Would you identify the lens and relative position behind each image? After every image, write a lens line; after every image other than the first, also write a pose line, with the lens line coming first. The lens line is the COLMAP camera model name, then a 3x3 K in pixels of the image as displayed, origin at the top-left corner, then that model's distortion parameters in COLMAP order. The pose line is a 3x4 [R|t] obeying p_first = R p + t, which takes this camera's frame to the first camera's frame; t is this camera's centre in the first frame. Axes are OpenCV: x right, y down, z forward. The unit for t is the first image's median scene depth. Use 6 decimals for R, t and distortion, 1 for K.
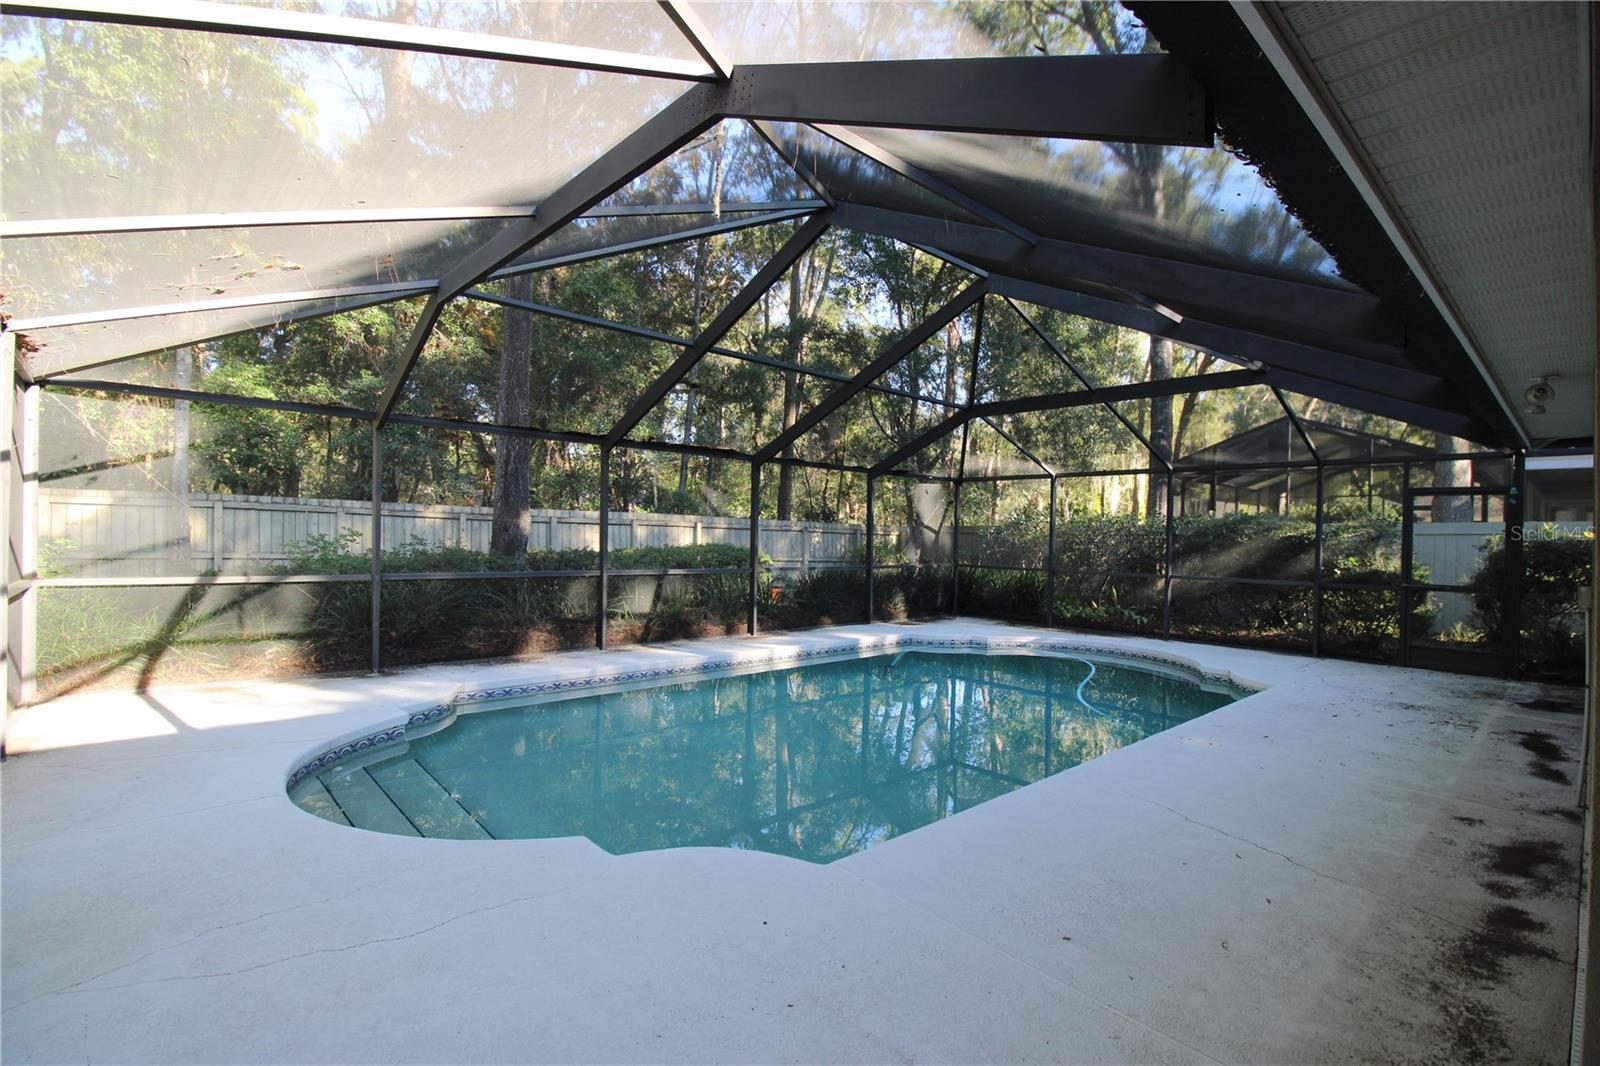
lens RADIAL K [[741.3, 0, 800.6], [0, 741.3, 536.1], [0, 0, 1]] dist [-0.006598, -0.009219]
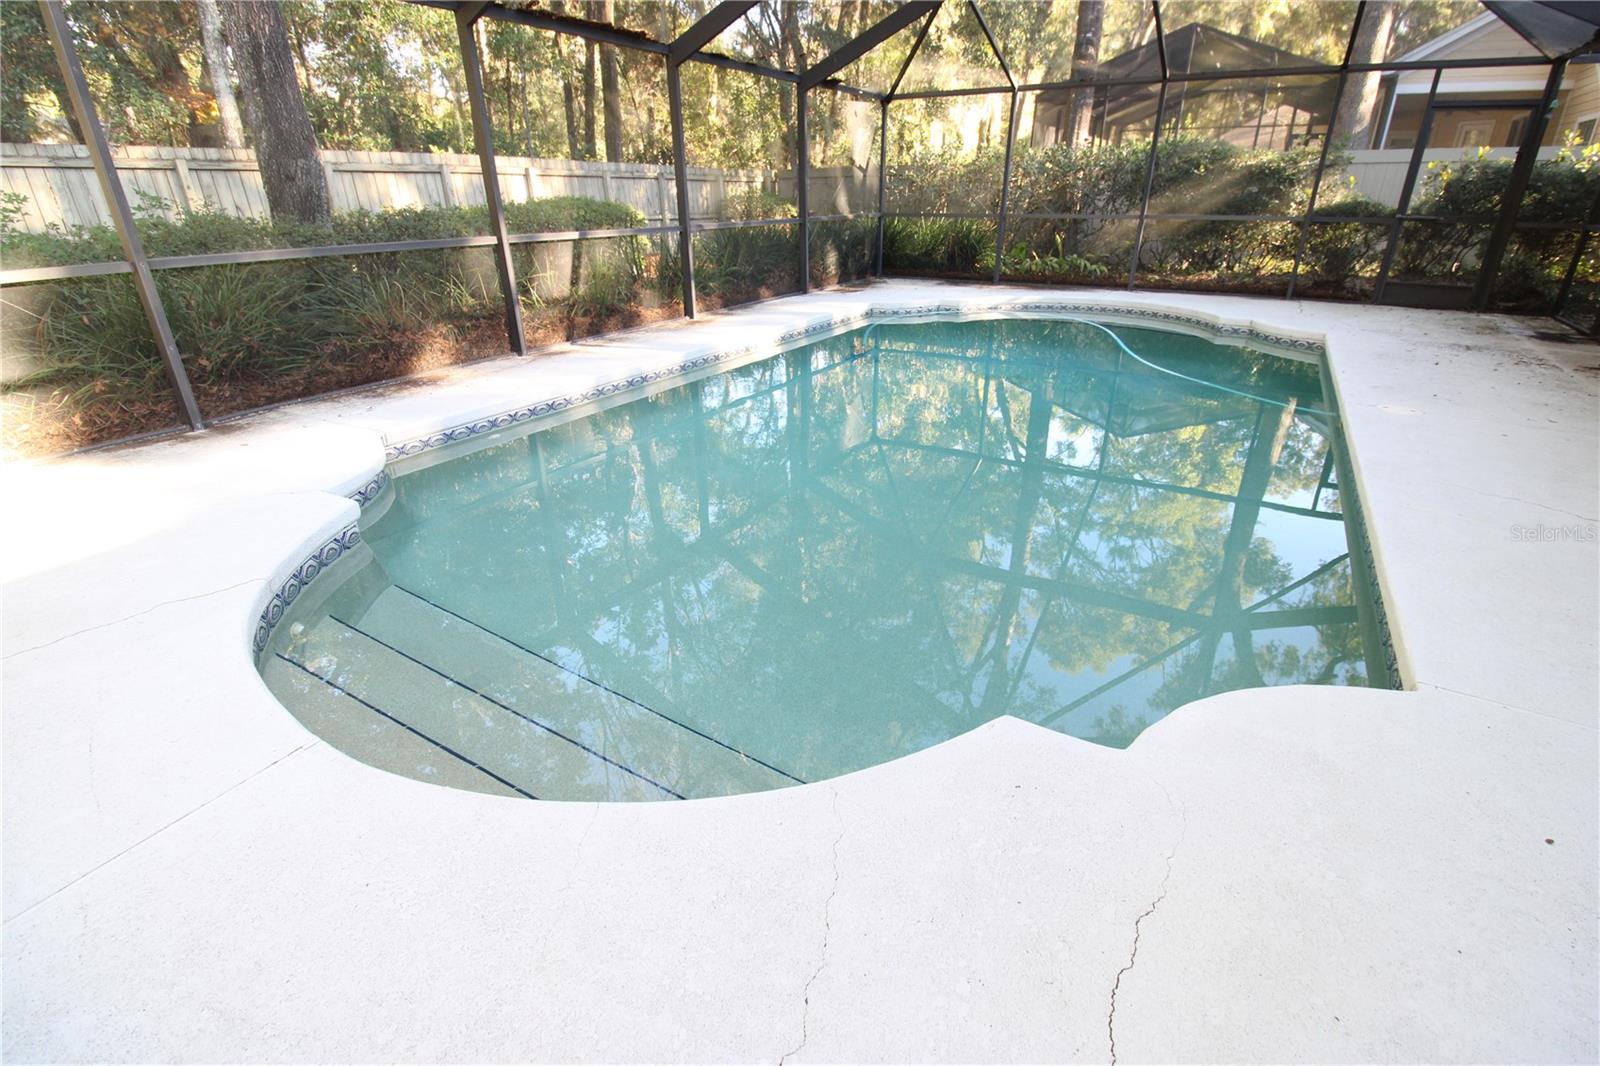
lens RADIAL K [[741.3, 0, 800.1], [0, 741.3, 527.9], [0, 0, 1]] dist [-0.006598, -0.009219]
pose [[0.956444, -0.145456, 0.253096, -0.201781], [0.027884, 0.908574, 0.416791, 0.014777], [-0.290582, -0.391580, 0.873056, 0.221277]]
